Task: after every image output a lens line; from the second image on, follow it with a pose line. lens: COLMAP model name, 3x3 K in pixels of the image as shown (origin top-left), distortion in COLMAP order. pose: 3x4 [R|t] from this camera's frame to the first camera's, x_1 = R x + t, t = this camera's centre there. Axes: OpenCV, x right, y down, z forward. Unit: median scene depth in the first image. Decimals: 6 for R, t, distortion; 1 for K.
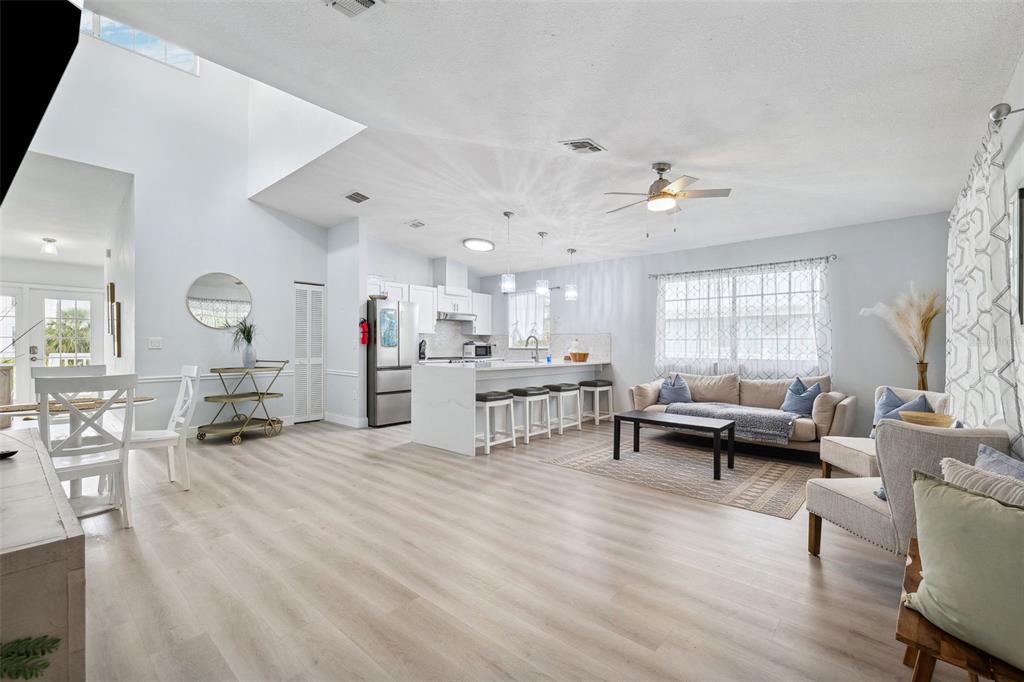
lens RADIAL K [[440.0, 0, 513.5], [0, 440.0, 341.0], [0, 0, 1]] dist [-0.004200, 0.000136]
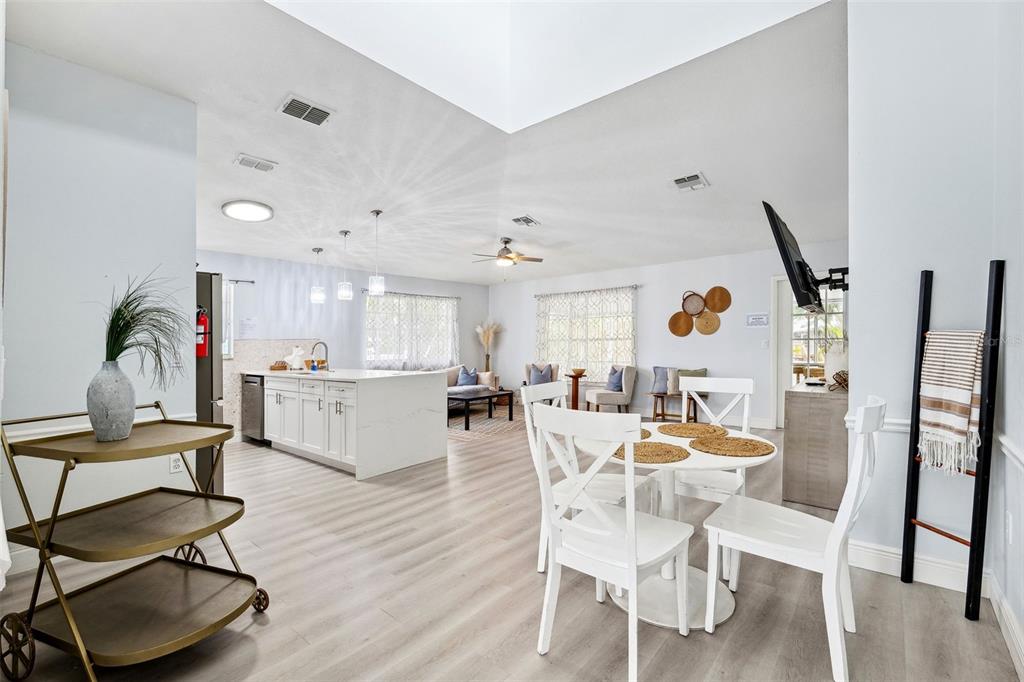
lens RADIAL K [[440.0, 0, 510.2], [0, 440.0, 335.5], [0, 0, 1]] dist [-0.004200, 0.000136]
pose [[-0.009328, 0.019205, 0.999772, -0.840927], [0.013189, 0.999731, -0.019081, -0.001579], [-0.999870, 0.013008, -0.009579, 0.629873]]
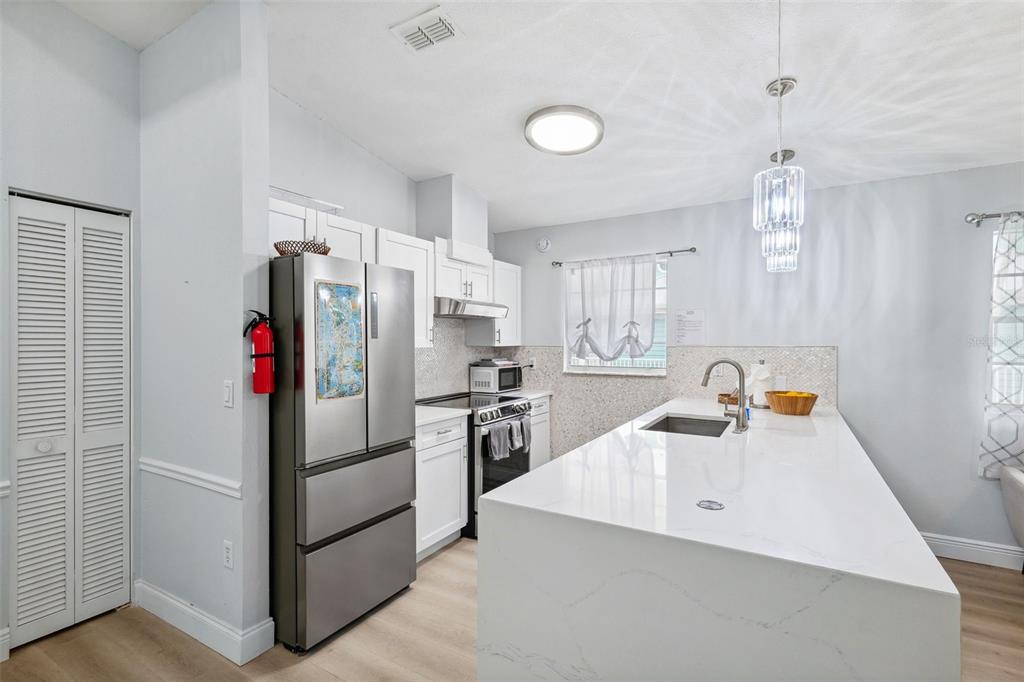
lens RADIAL K [[473.4, 0, 510.1], [0, 473.4, 345.0], [0, 0, 1]] dist [0.011592, 0.001454]
pose [[0.982798, -0.006226, 0.184577, -0.223612], [0.003161, 0.999852, 0.016896, -0.032267], [-0.184655, -0.016022, 0.982673, 0.623603]]
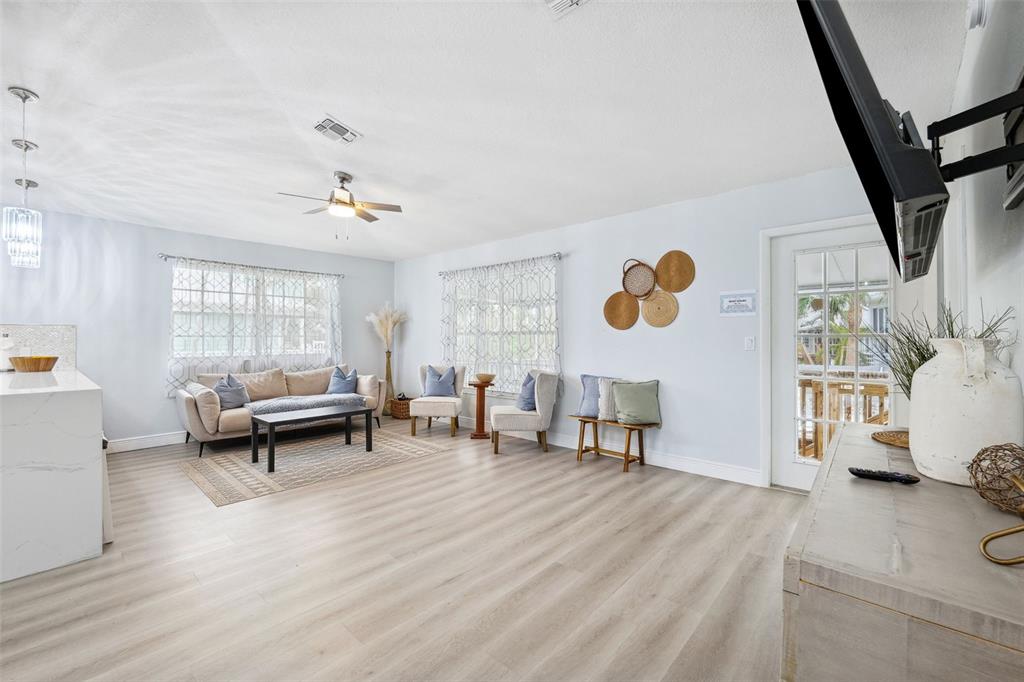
lens RADIAL K [[424.3, 0, 505.2], [0, 424.3, 335.1], [0, 0, 1]] dist [0.008222, -0.001367]
pose [[0.019134, 0.006328, 0.999797, -0.443858], [-0.002244, 0.999978, -0.006286, -0.001559], [-0.999814, -0.002123, 0.019148, 0.370586]]
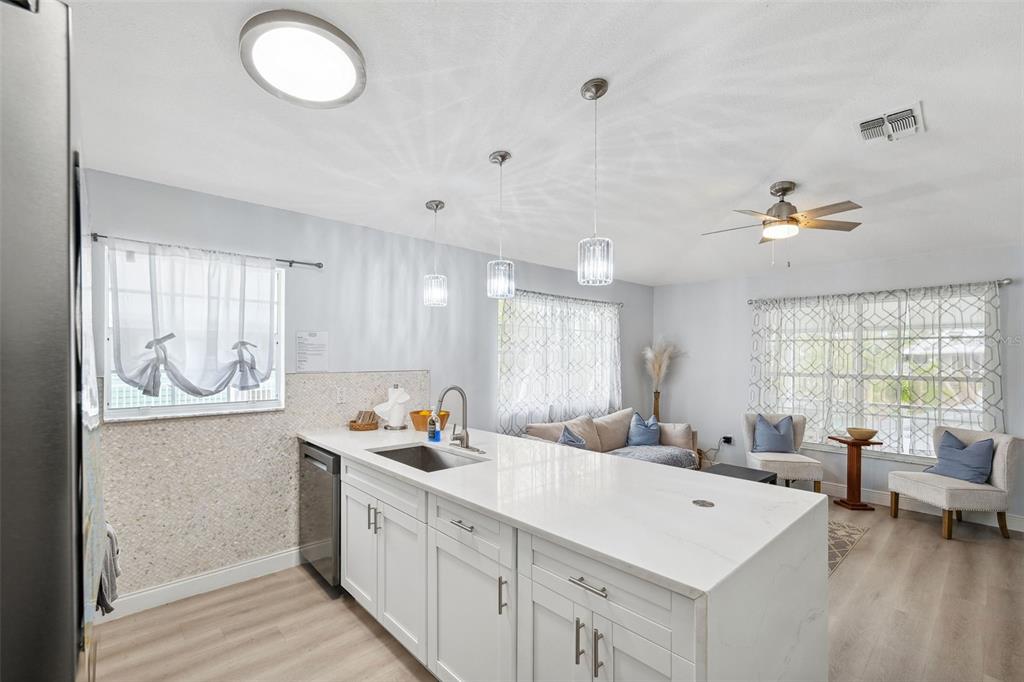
lens RADIAL K [[440.0, 0, 511.9], [0, 440.0, 363.6], [0, 0, 1]] dist [-0.004200, 0.000136]
pose [[0.114038, -0.013265, 0.993388, -0.359597], [-0.007966, 0.999867, 0.014266, -0.039101], [-0.993444, -0.009540, 0.113918, 0.901593]]
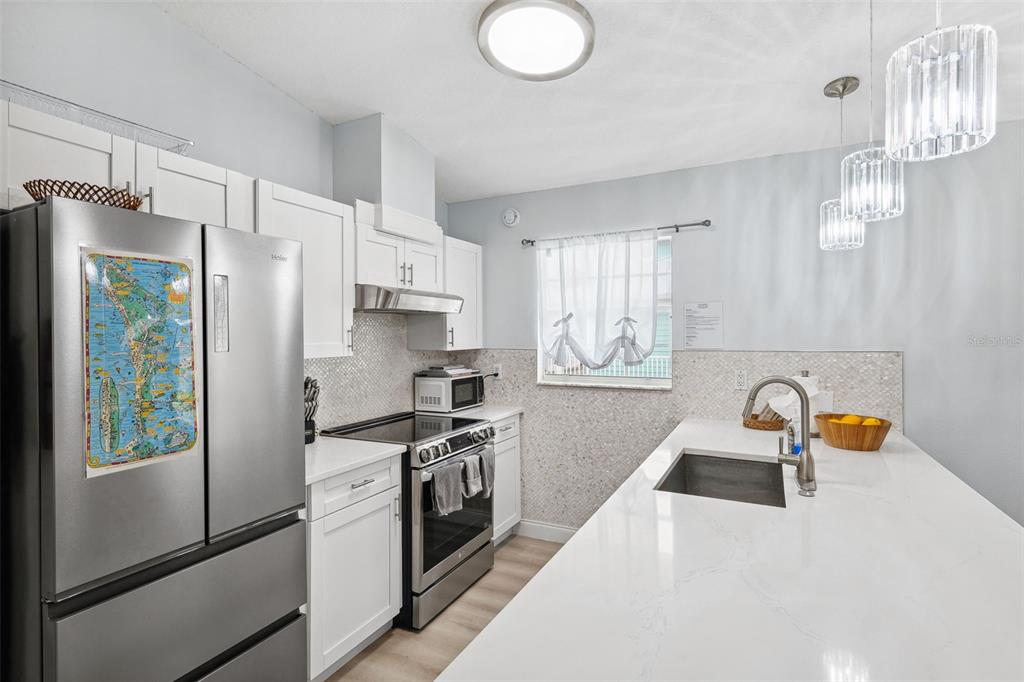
lens RADIAL K [[504.4, 0, 514.9], [0, 504.4, 335.4], [0, 0, 1]] dist [0.021673, -0.000076]
pose [[0.967866, -0.009885, 0.251271, -0.184758], [0.007211, 0.999907, 0.011557, -0.041254], [-0.251362, -0.009374, 0.967848, 0.750261]]
